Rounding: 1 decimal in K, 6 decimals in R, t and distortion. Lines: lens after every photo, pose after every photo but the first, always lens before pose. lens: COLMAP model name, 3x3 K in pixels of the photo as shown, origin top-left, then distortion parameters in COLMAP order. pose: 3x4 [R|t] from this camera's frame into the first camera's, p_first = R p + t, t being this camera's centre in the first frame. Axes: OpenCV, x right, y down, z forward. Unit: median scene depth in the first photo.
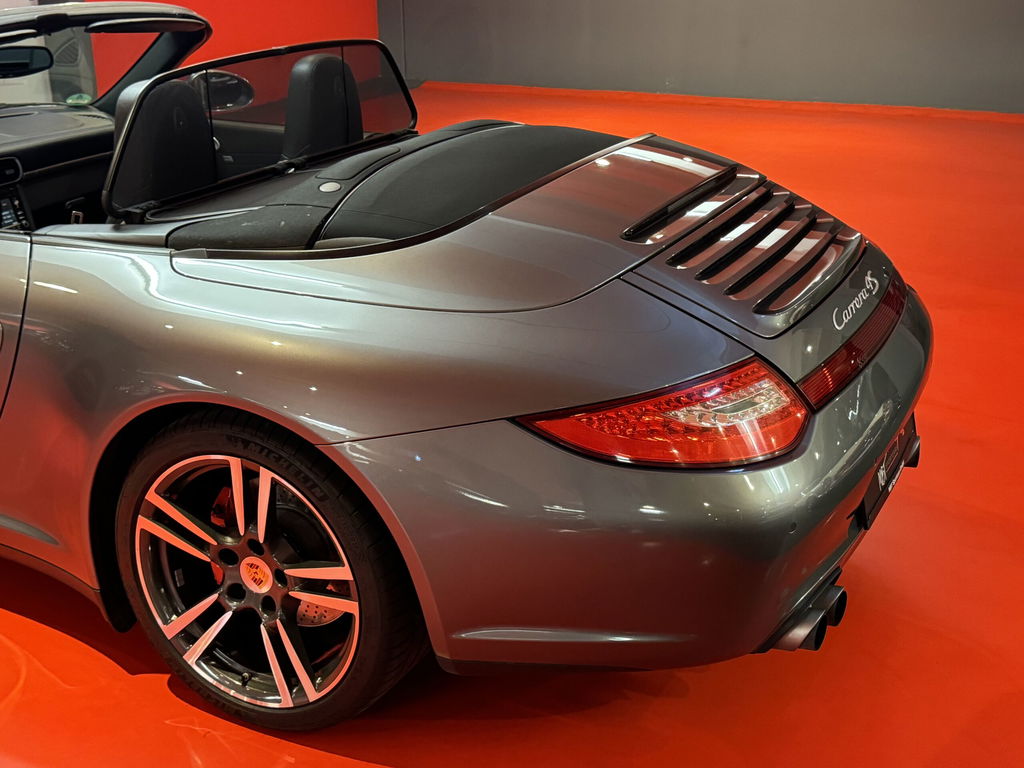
lens RADIAL K [[1223.6, 0, 512.0], [0, 1223.6, 384.0], [0, 0, 1]] dist [0.191775, -0.431816]
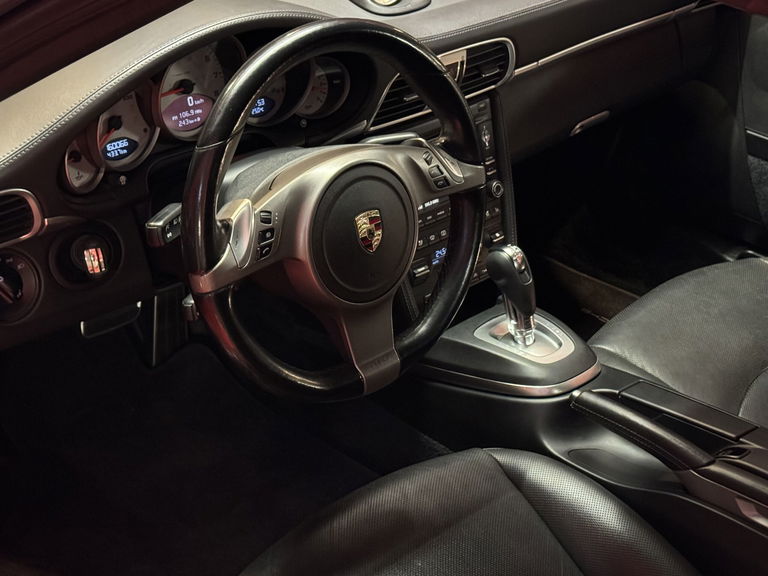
lens RADIAL K [[1377.6, 0, 384.0], [0, 1377.6, 288.0], [0, 0, 1]] dist [0.160433, -0.218212]
pose [[0.937894, 0.207679, -0.277893, -0.287529], [-0.168596, 0.972925, 0.158089, -0.165128], [0.303201, -0.101419, 0.947514, 0.532712]]
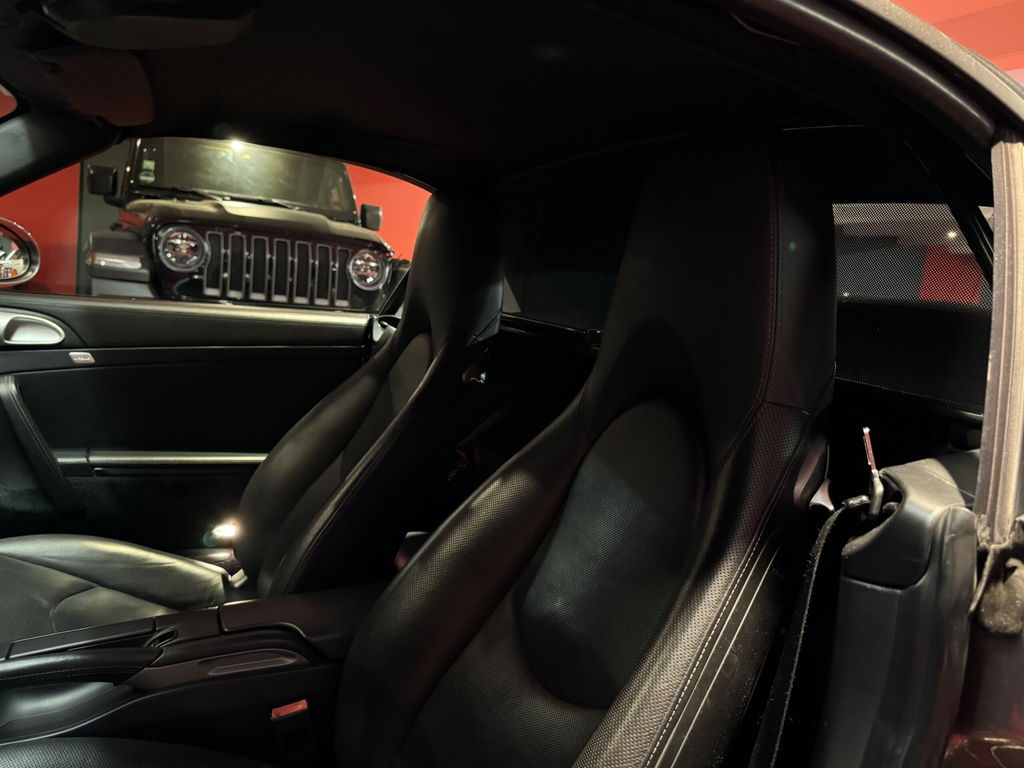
lens RADIAL K [[774.9, 0, 512.0], [0, 774.9, 384.0], [0, 0, 1]] dist [0.024195, -0.053830]
pose [[0.636535, -0.035839, 0.770415, -0.417769], [0.180152, 0.978195, -0.103342, -0.105197], [-0.749912, 0.204572, 0.629112, 0.683633]]
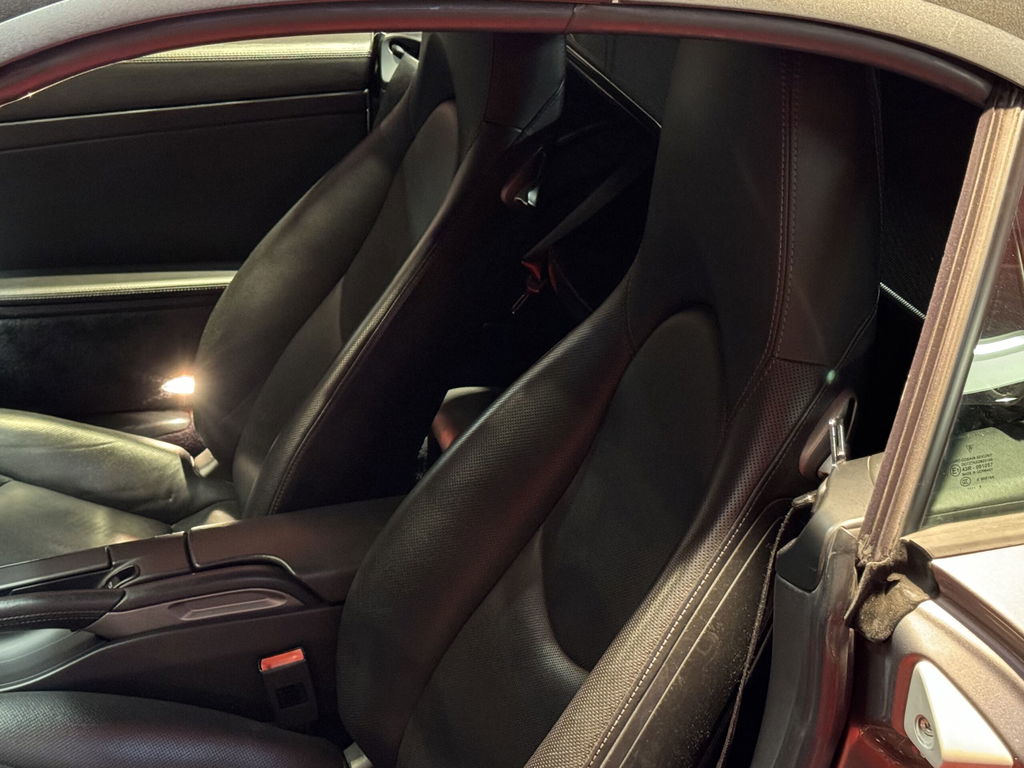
lens RADIAL K [[1836.9, 0, 512.0], [0, 1836.9, 384.0], [0, 0, 1]] dist [0.160433, -0.218212]
pose [[0.745314, -0.245582, 0.619836, -0.514070], [0.206227, 0.969014, 0.135952, -0.166424], [-0.634017, 0.026500, 0.772865, 0.497120]]
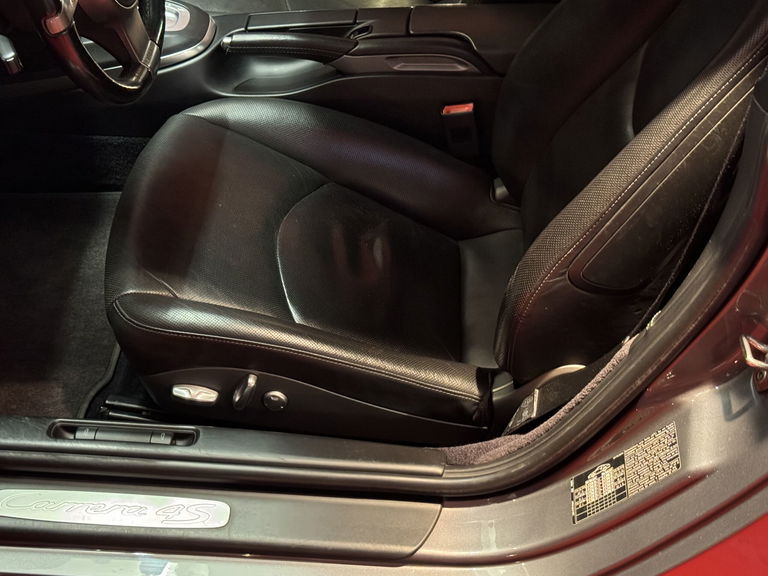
lens RADIAL K [[1377.6, 0, 384.0], [0, 1377.6, 288.0], [0, 0, 1]] dist [0.160433, -0.218212]
pose [[0.926620, -0.224830, 0.301374, -0.469190], [0.115803, 0.933217, 0.340140, -0.157573], [-0.357721, -0.280280, 0.890774, 0.448006]]
